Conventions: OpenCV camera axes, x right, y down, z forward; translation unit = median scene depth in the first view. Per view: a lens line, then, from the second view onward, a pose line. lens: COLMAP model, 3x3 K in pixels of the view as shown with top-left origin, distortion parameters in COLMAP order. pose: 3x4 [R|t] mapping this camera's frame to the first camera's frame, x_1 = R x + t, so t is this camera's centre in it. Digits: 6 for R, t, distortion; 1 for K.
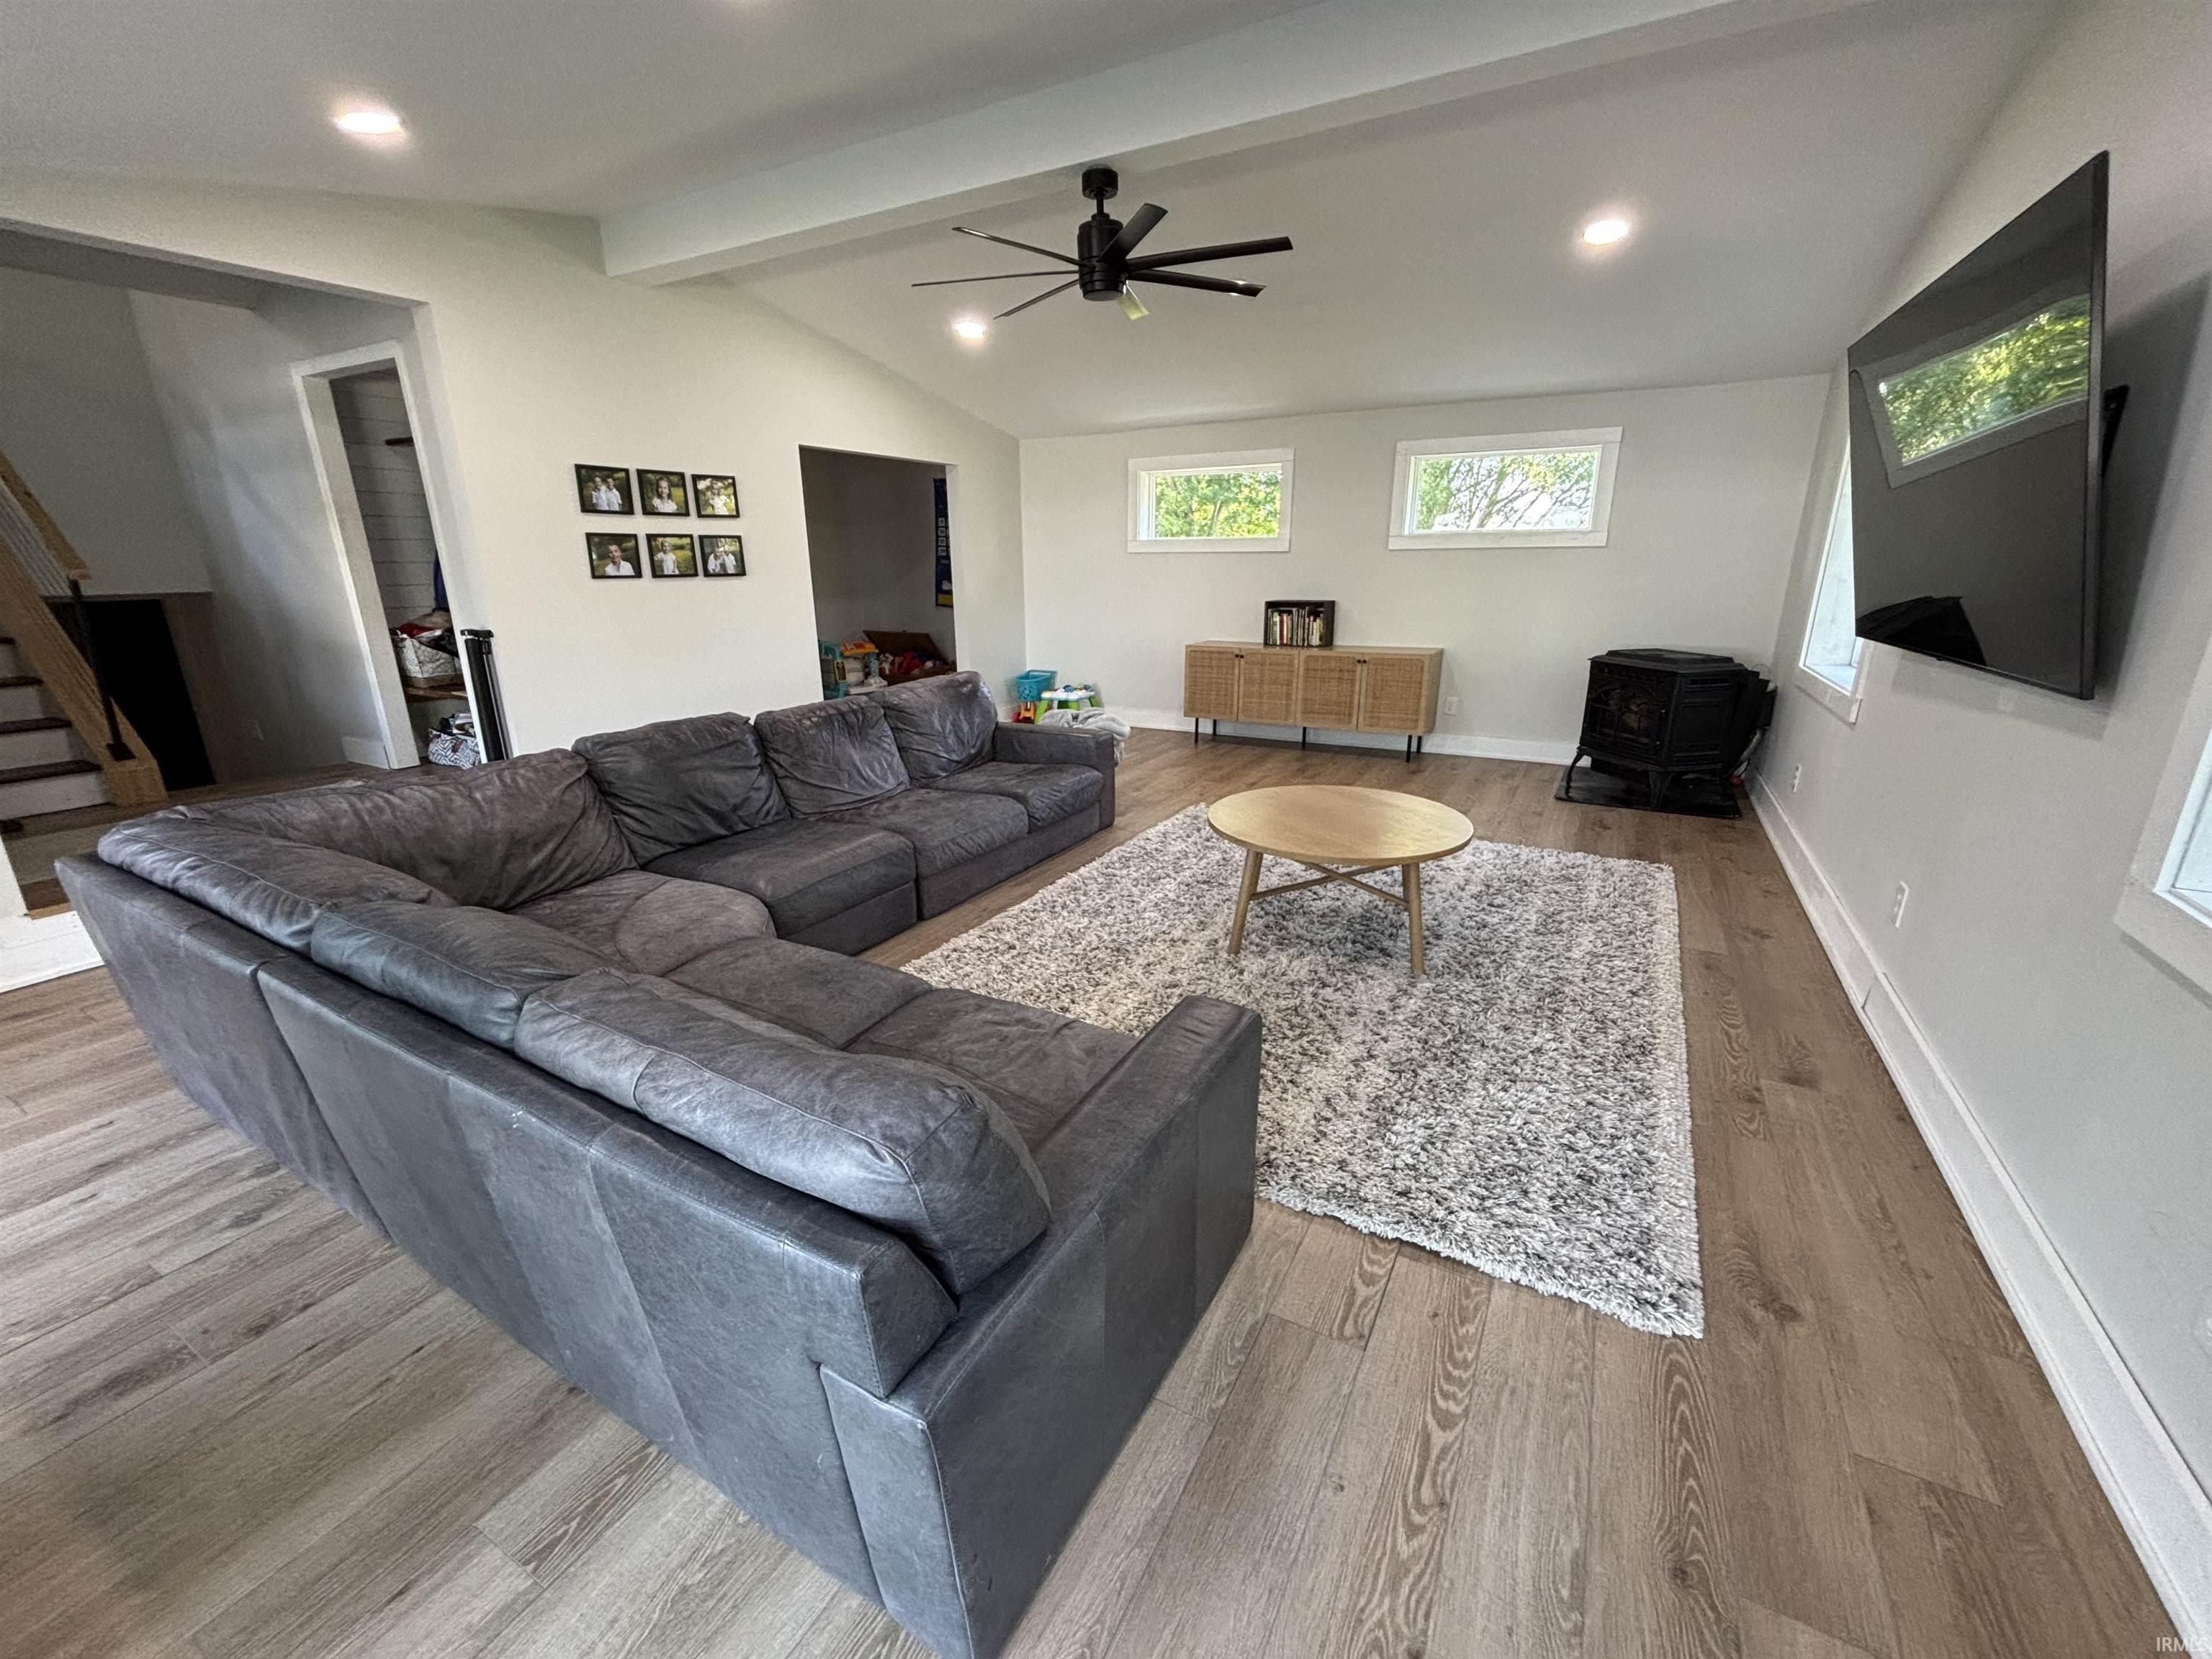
lens RADIAL K [[894.0, 0, 1099.0], [0, 894.0, 831.5], [0, 0, 1]] dist [0.003996, 0.000596]
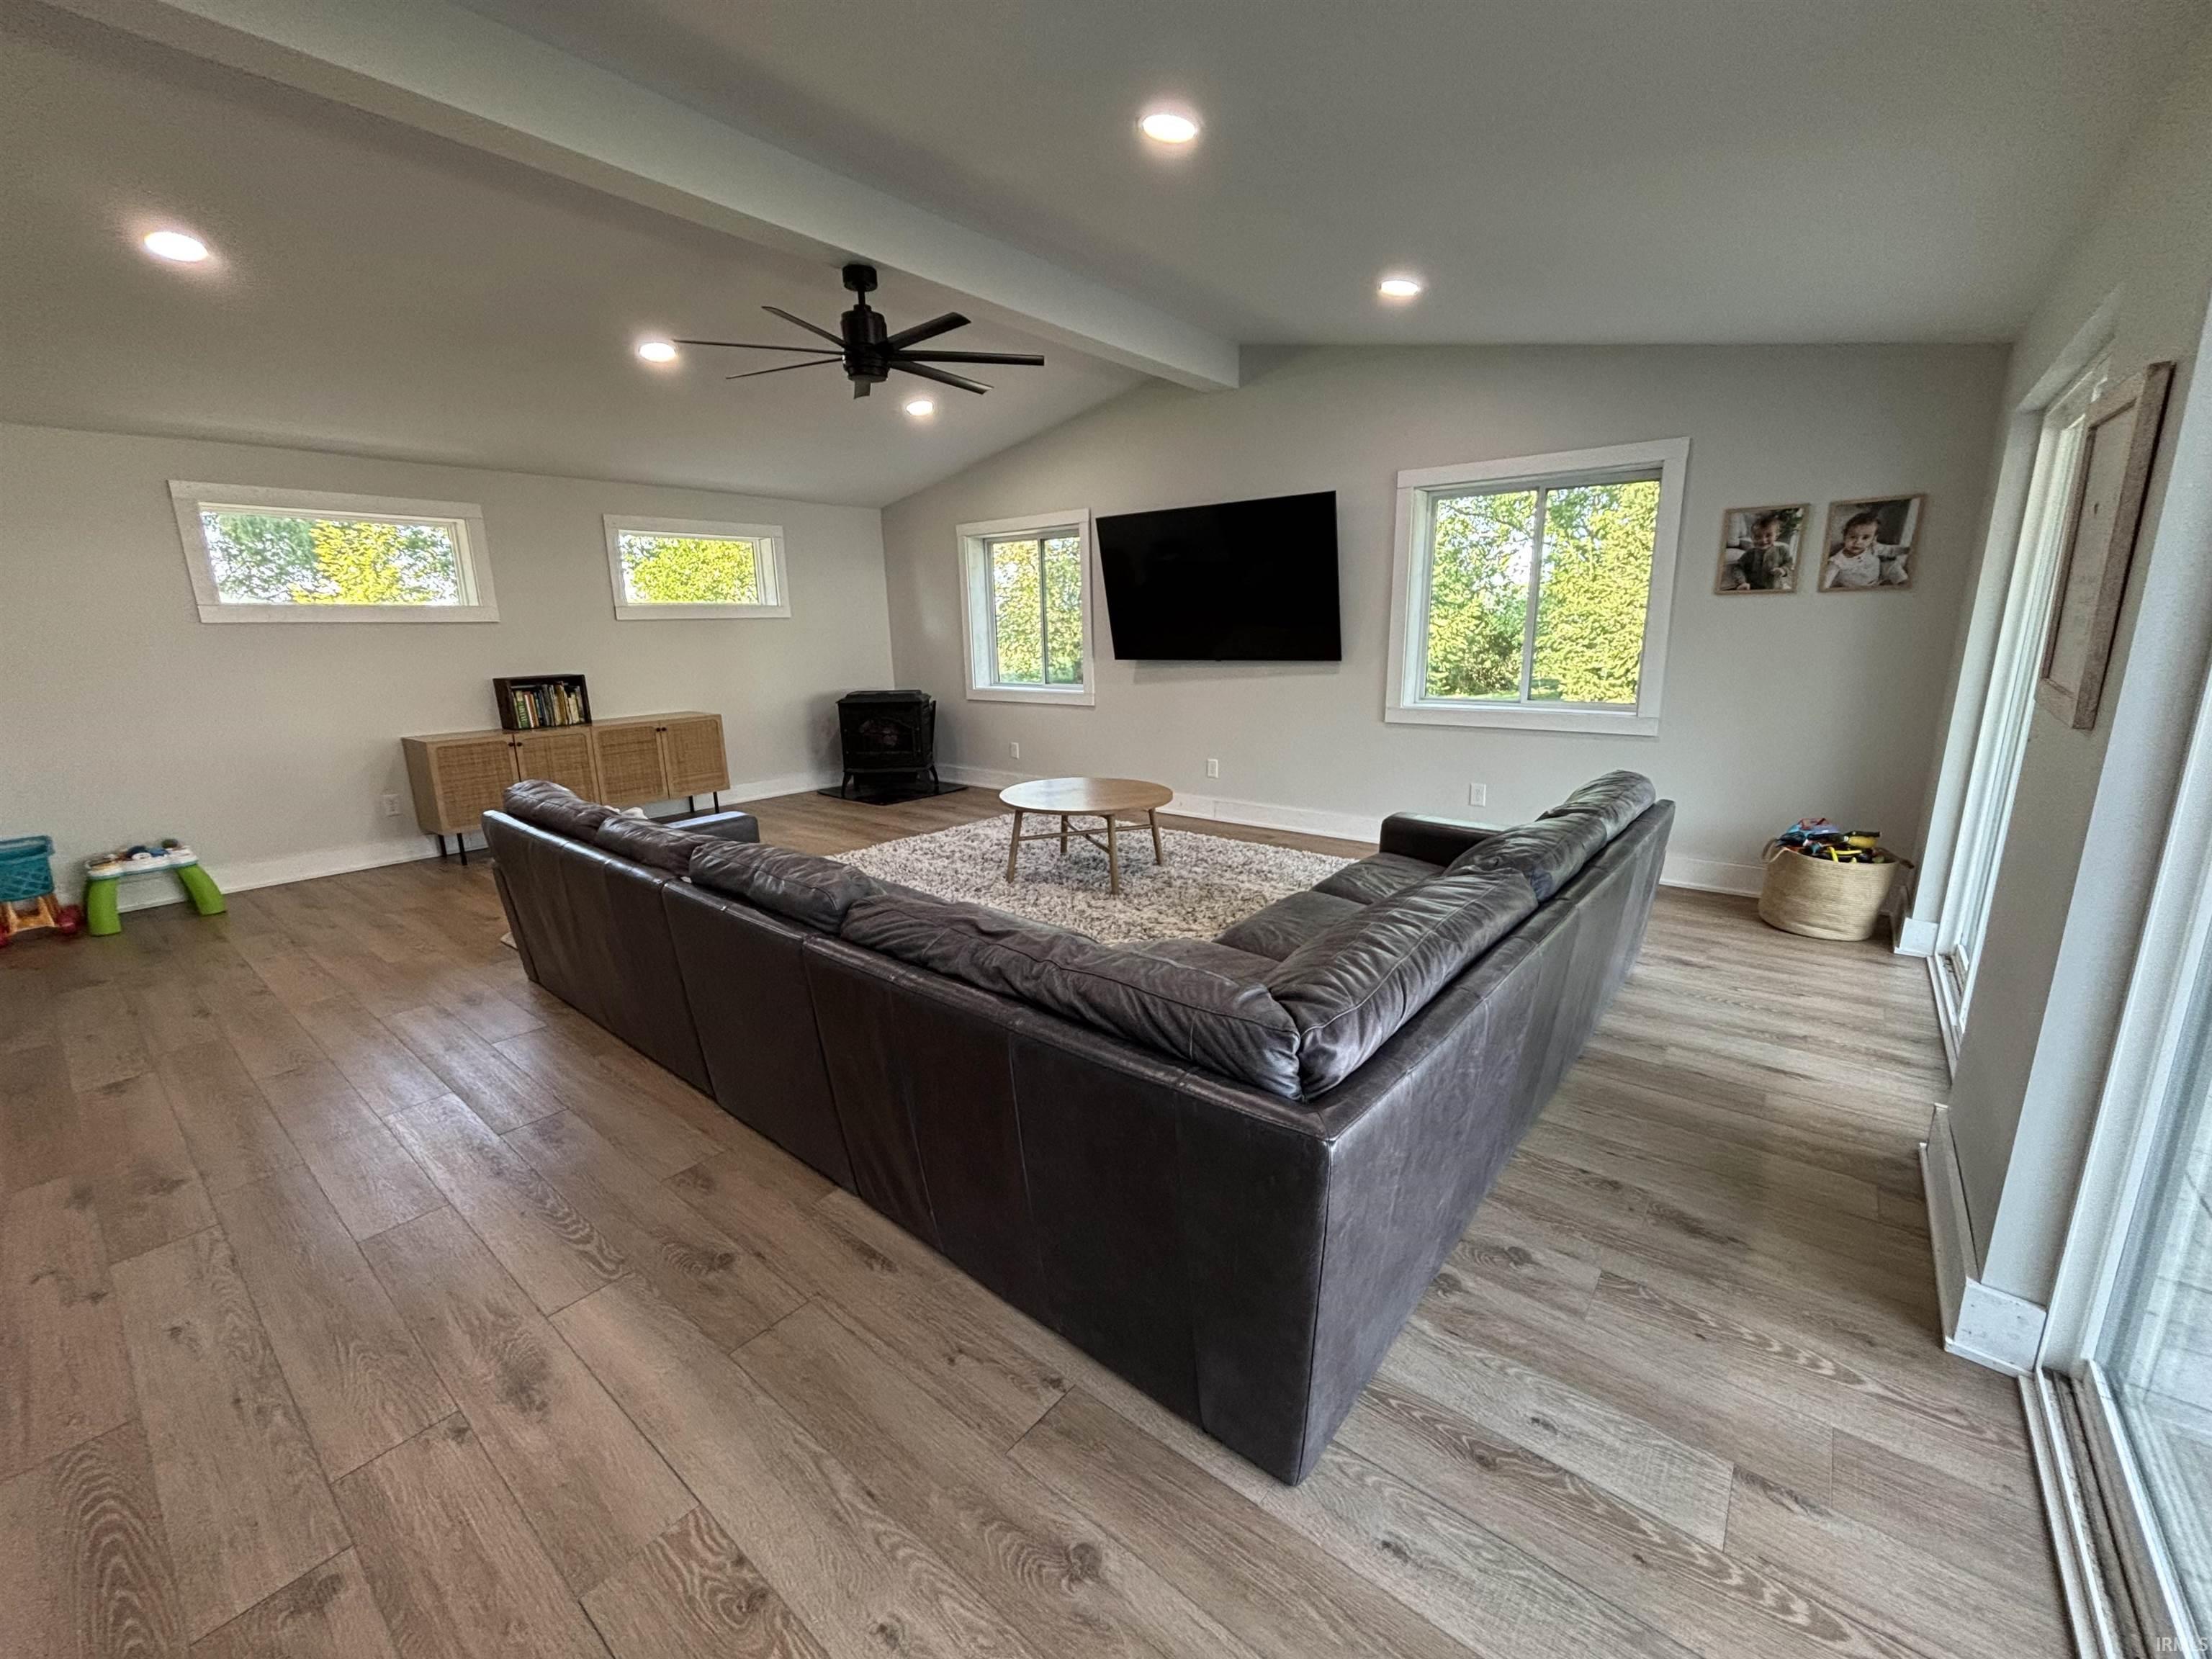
lens RADIAL K [[894.0, 0, 1099.0], [0, 894.0, 831.5], [0, 0, 1]] dist [0.003996, 0.000596]
pose [[0.170715, -0.220493, 0.960333, -0.672383], [0.303270, 0.939084, 0.161703, -0.108849], [-0.937488, 0.263635, 0.227185, 0.391082]]
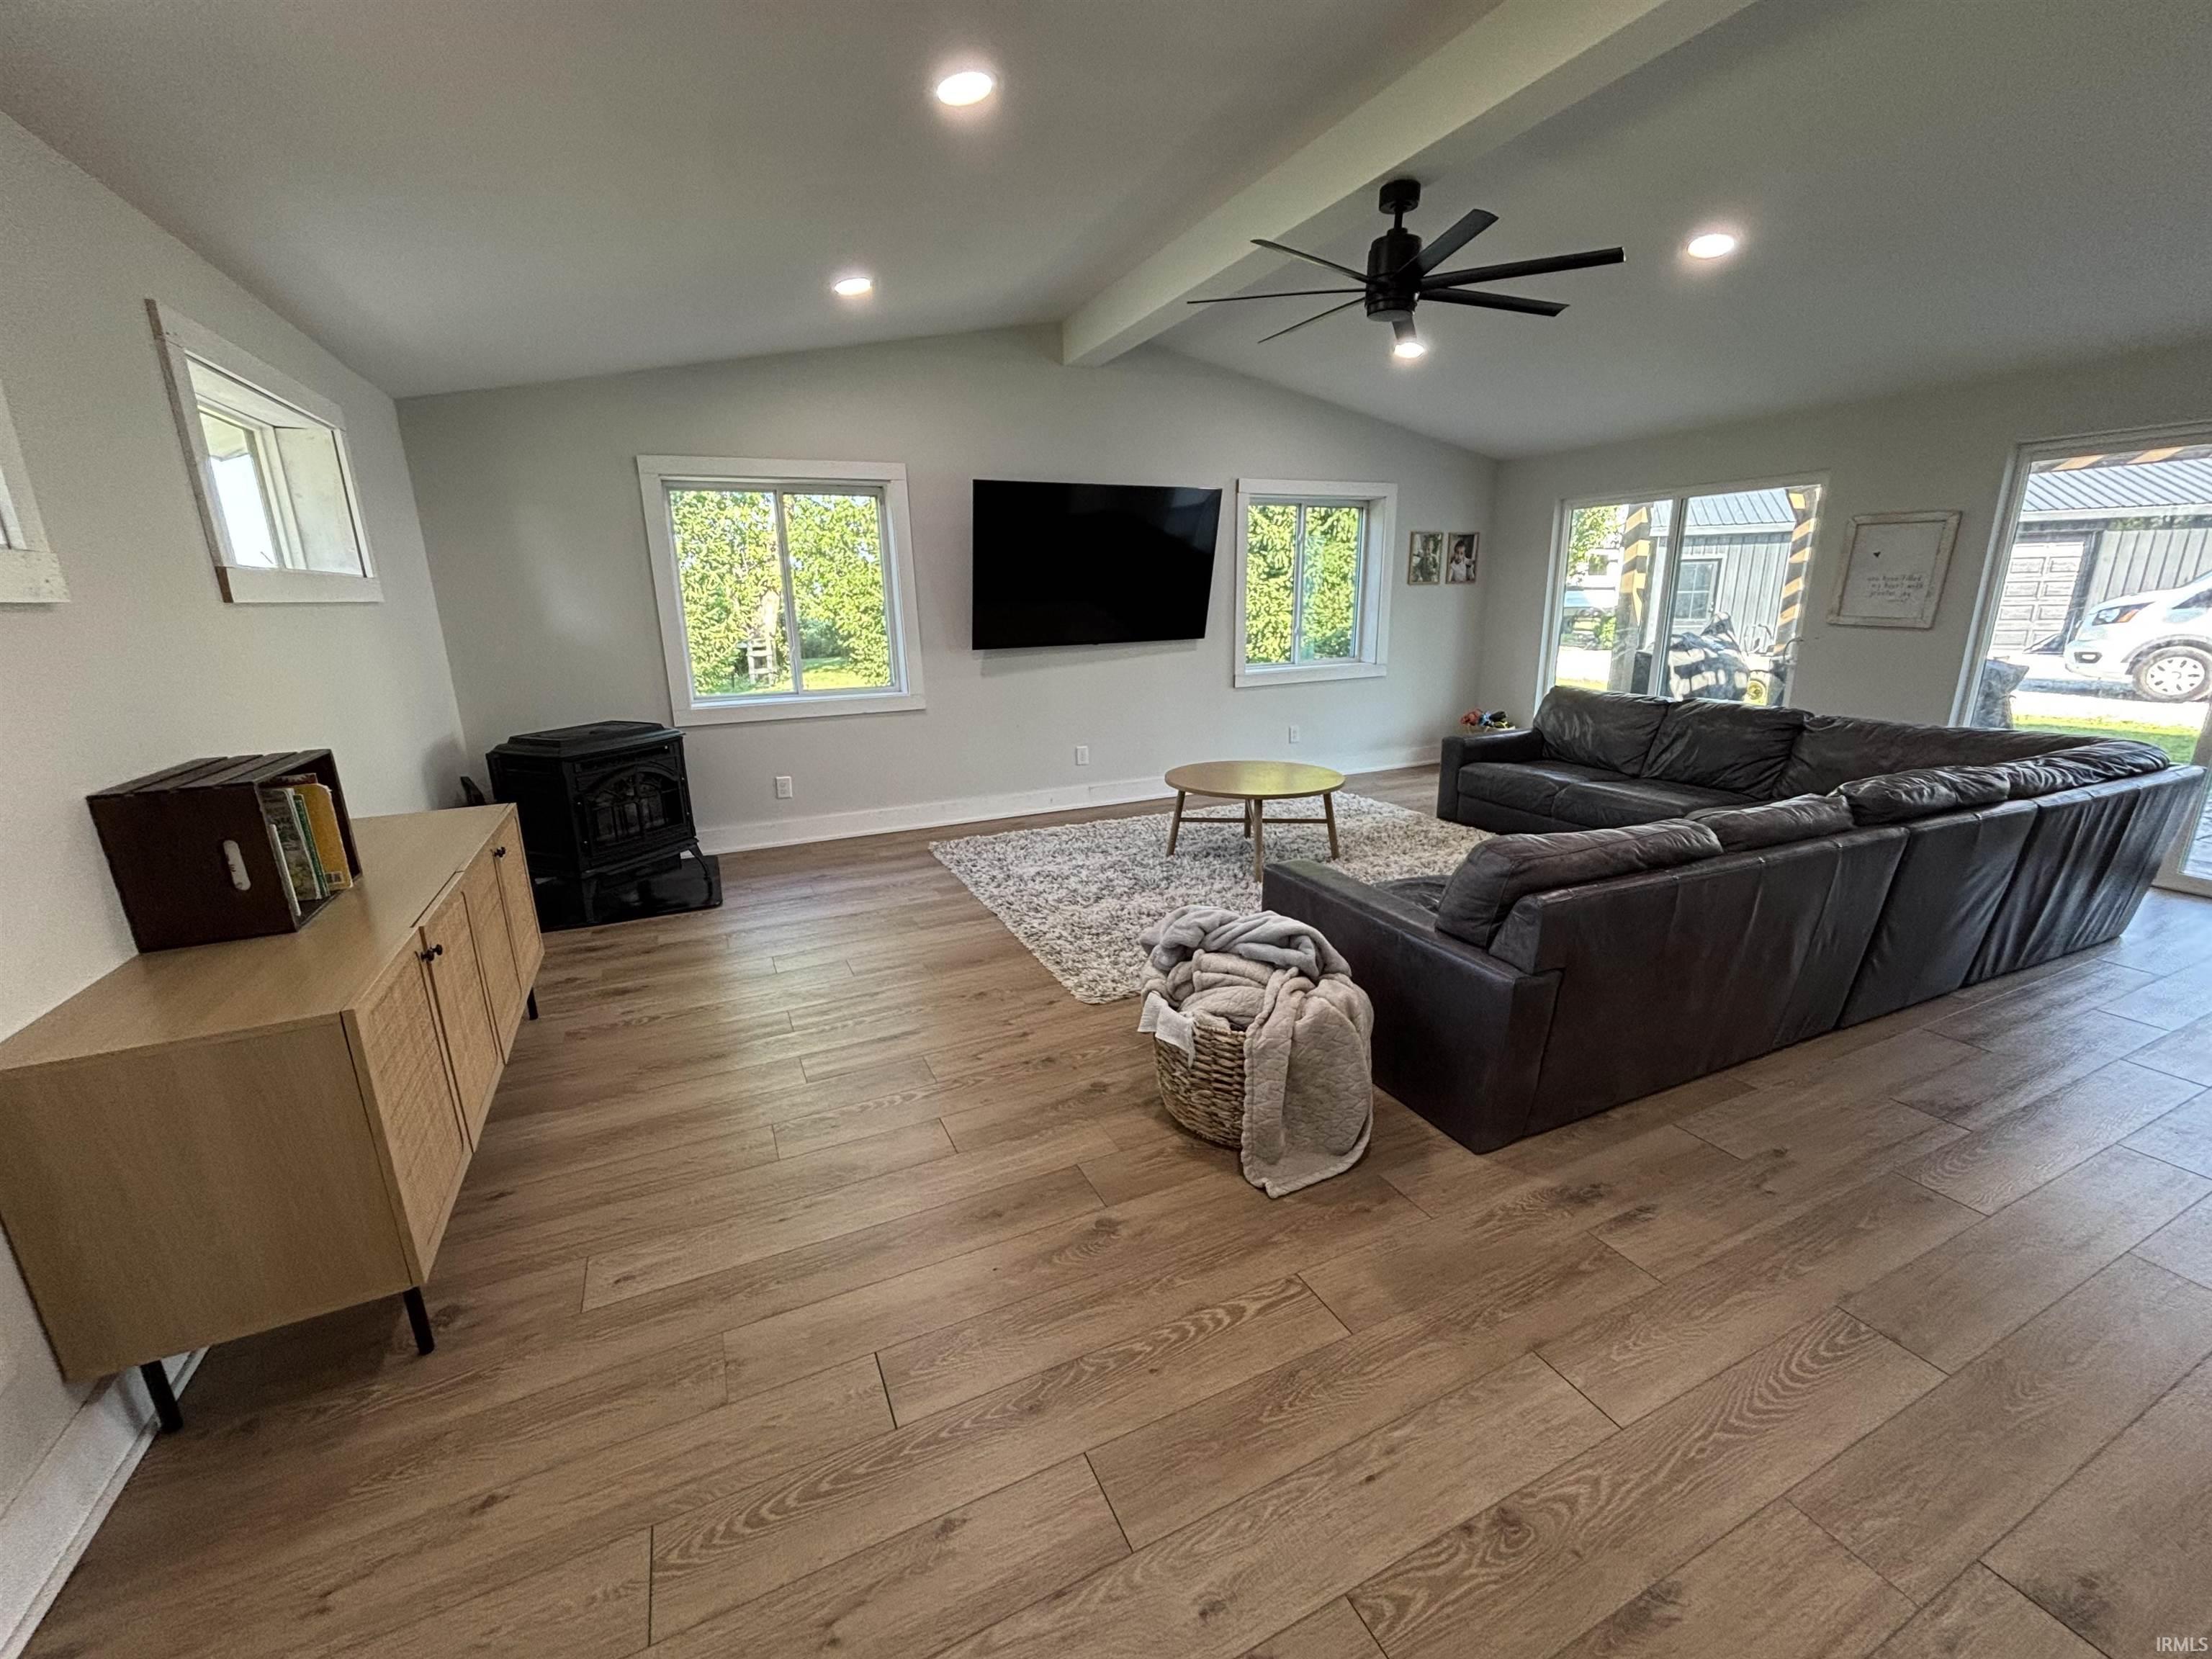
lens RADIAL K [[894.0, 0, 1099.0], [0, 894.0, 831.5], [0, 0, 1]] dist [0.003996, 0.000596]
pose [[-0.790507, -0.134158, 0.597578, -0.238238], [0.203493, 0.862748, 0.462879, -0.378883], [-0.577658, 0.487512, -0.654708, 1.235185]]
